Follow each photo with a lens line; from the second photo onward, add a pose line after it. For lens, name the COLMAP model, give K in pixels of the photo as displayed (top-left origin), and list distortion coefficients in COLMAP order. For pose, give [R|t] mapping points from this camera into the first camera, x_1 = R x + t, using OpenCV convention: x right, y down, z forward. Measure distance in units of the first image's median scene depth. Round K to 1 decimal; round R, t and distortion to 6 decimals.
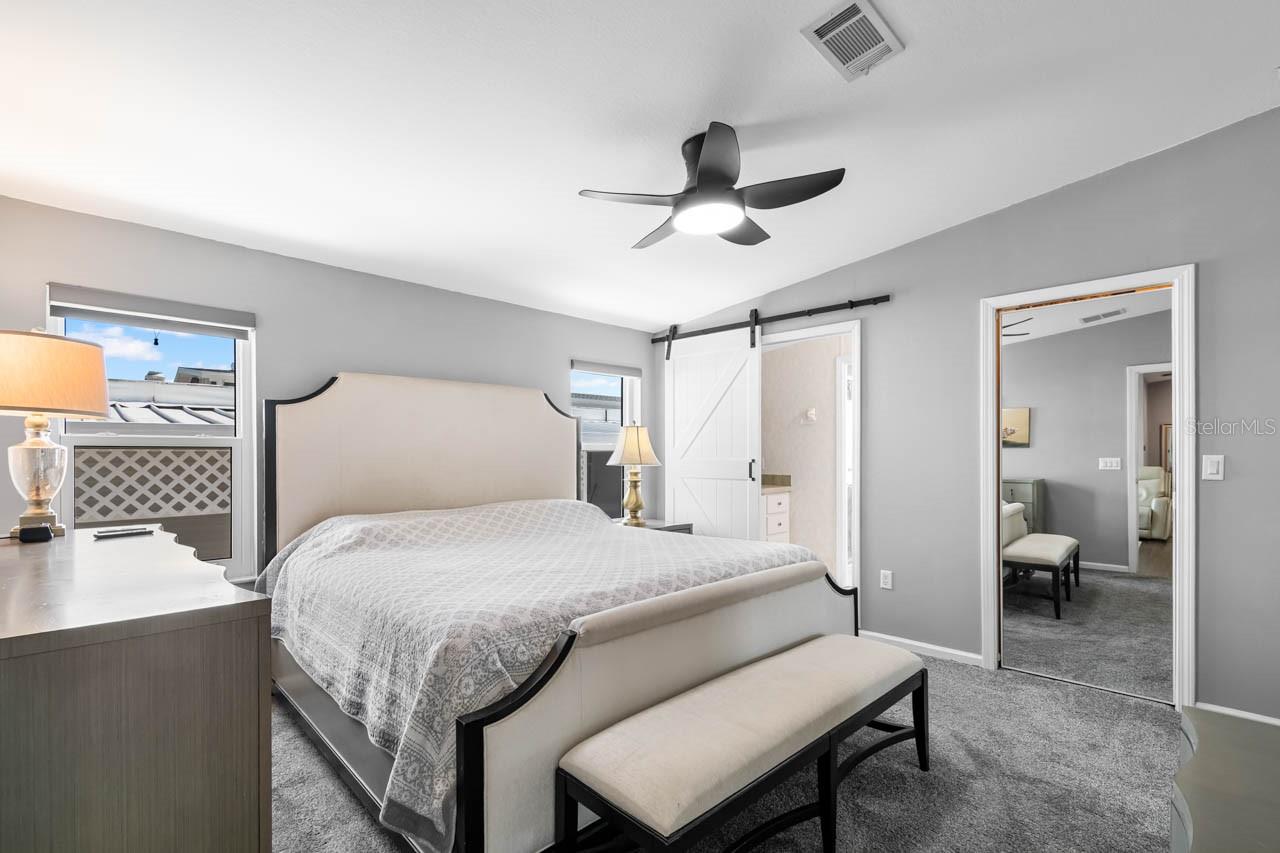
lens RADIAL K [[567.5, 0, 638.5], [0, 567.5, 456.6], [0, 0, 1]] dist [0.000806, 0.000039]
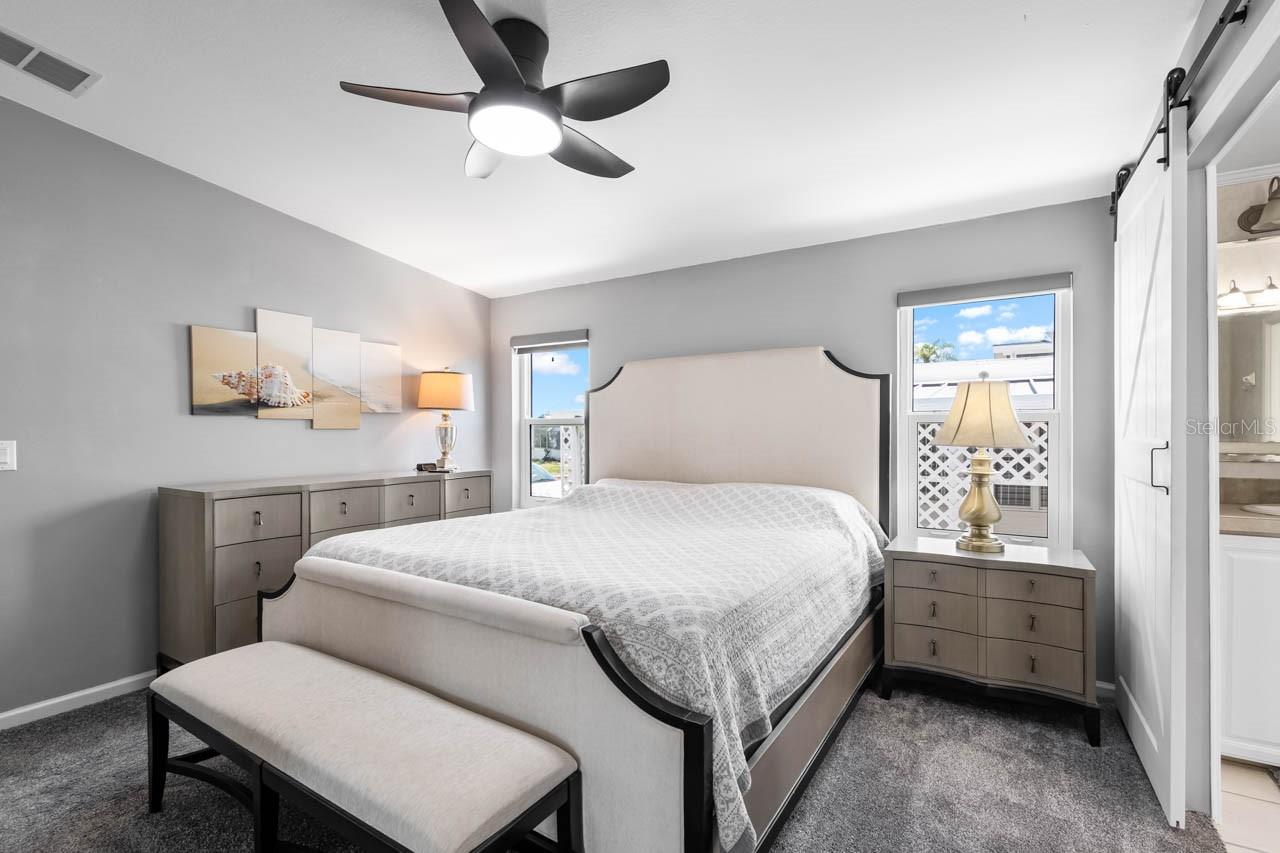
lens RADIAL K [[573.9, 0, 639.7], [0, 573.9, 415.0], [0, 0, 1]] dist [0.002008, 0.000129]
pose [[0.214232, -0.019798, -0.976582, 0.498318], [-0.002091, 0.999783, -0.020727, -0.004836], [0.976781, 0.006483, 0.214144, 0.531971]]
